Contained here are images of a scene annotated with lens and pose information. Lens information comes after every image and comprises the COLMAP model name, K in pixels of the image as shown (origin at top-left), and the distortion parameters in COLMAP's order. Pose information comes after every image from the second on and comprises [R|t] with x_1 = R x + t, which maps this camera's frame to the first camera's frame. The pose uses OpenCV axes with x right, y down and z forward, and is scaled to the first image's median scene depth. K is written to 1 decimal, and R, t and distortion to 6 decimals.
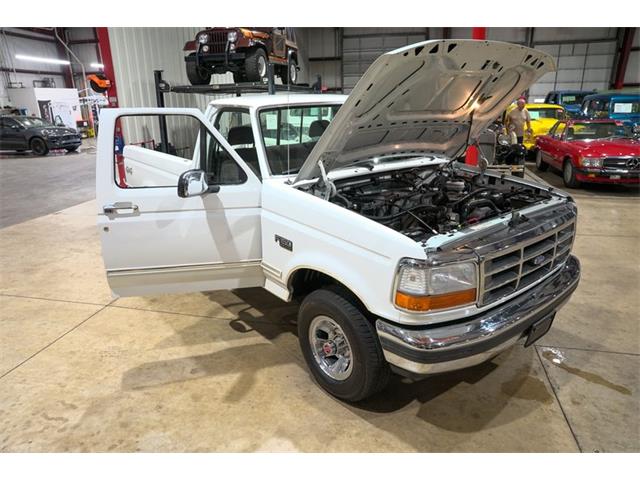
lens RADIAL K [[438.0, 0, 321.7], [0, 438.0, 239.6], [0, 0, 1]] dist [-0.139414, 0.109571]
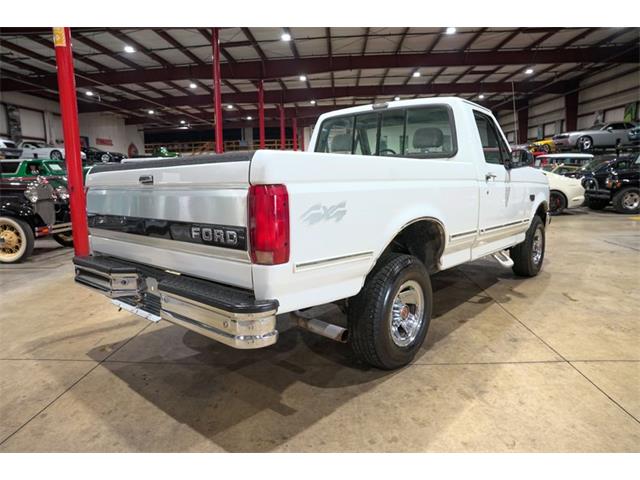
lens RADIAL K [[438.0, 0, 321.7], [0, 438.0, 239.6], [0, 0, 1]] dist [-0.139414, 0.109571]
pose [[-0.175760, -0.125966, 0.976341, -1.411965], [0.326204, 0.928295, 0.178490, -0.360618], [-0.928816, 0.349858, -0.122066, 1.822772]]
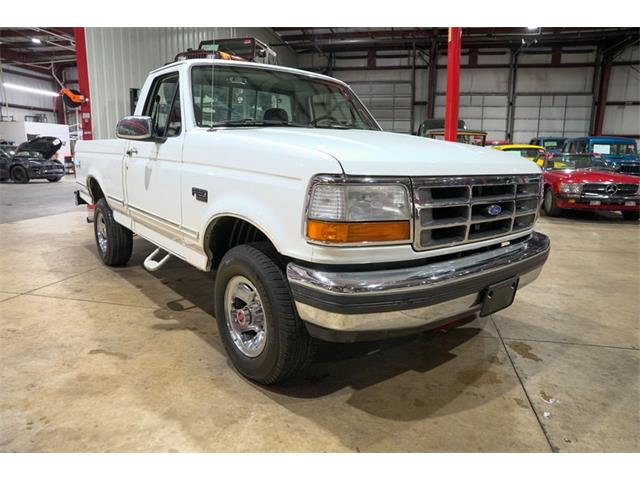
lens RADIAL K [[438.0, 0, 321.7], [0, 438.0, 239.6], [0, 0, 1]] dist [-0.139414, 0.109571]
pose [[0.999460, 0.027517, 0.017961, 0.129011], [-0.025136, 0.992275, -0.121486, 0.176792], [-0.021165, 0.120969, 0.992431, 0.142506]]
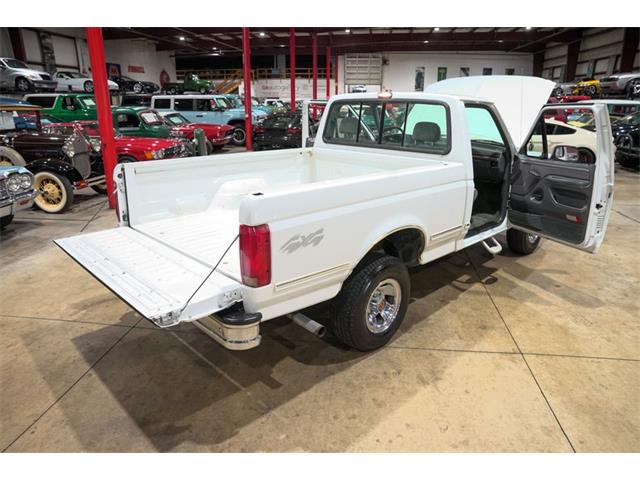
lens RADIAL K [[438.0, 0, 321.7], [0, 438.0, 239.6], [0, 0, 1]] dist [-0.139414, 0.109571]
pose [[-0.098317, -0.290295, 0.951873, -1.524324], [0.306195, 0.901281, 0.306493, -0.511456], [-0.946878, 0.321593, 0.000276, 1.694501]]
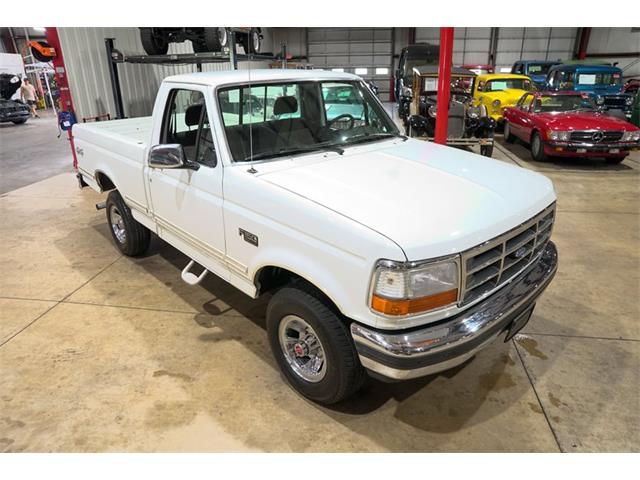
lens RADIAL K [[438.0, 0, 321.7], [0, 438.0, 239.6], [0, 0, 1]] dist [-0.139414, 0.109571]
pose [[0.997112, -0.022883, 0.072418, 0.000360], [0.017872, 0.997449, 0.069102, -0.043849], [-0.073815, -0.067608, 0.994978, 0.068550]]
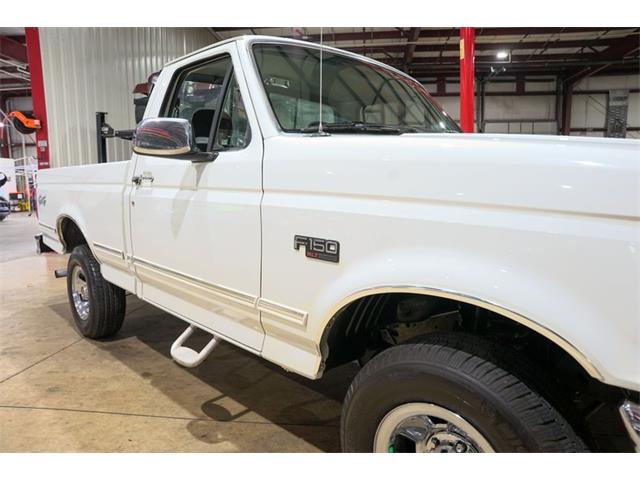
lens RADIAL K [[438.0, 0, 321.7], [0, 438.0, 239.6], [0, 0, 1]] dist [-0.139414, 0.109571]
pose [[0.993379, -0.004313, 0.114803, -0.123863], [0.026423, 0.981083, -0.191777, 0.081515], [-0.111804, 0.193541, 0.974701, 0.487681]]
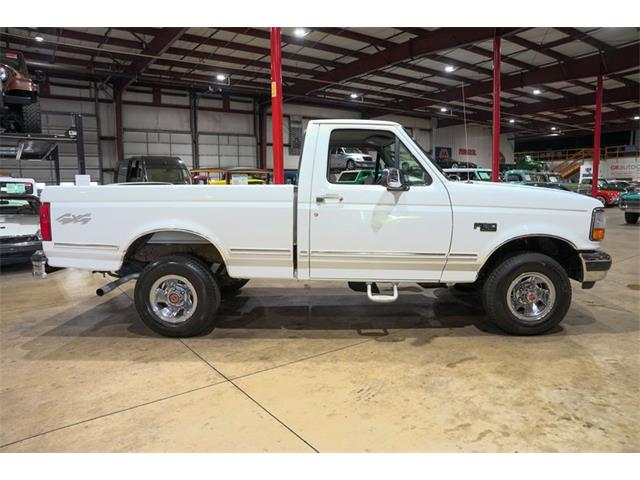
lens RADIAL K [[438.0, 0, 321.7], [0, 438.0, 239.6], [0, 0, 1]] dist [-0.139414, 0.109571]
pose [[0.651093, -0.079599, 0.754813, -1.217044], [0.234809, 0.966823, -0.100587, 0.051252], [-0.721764, 0.242728, 0.648182, 0.498242]]
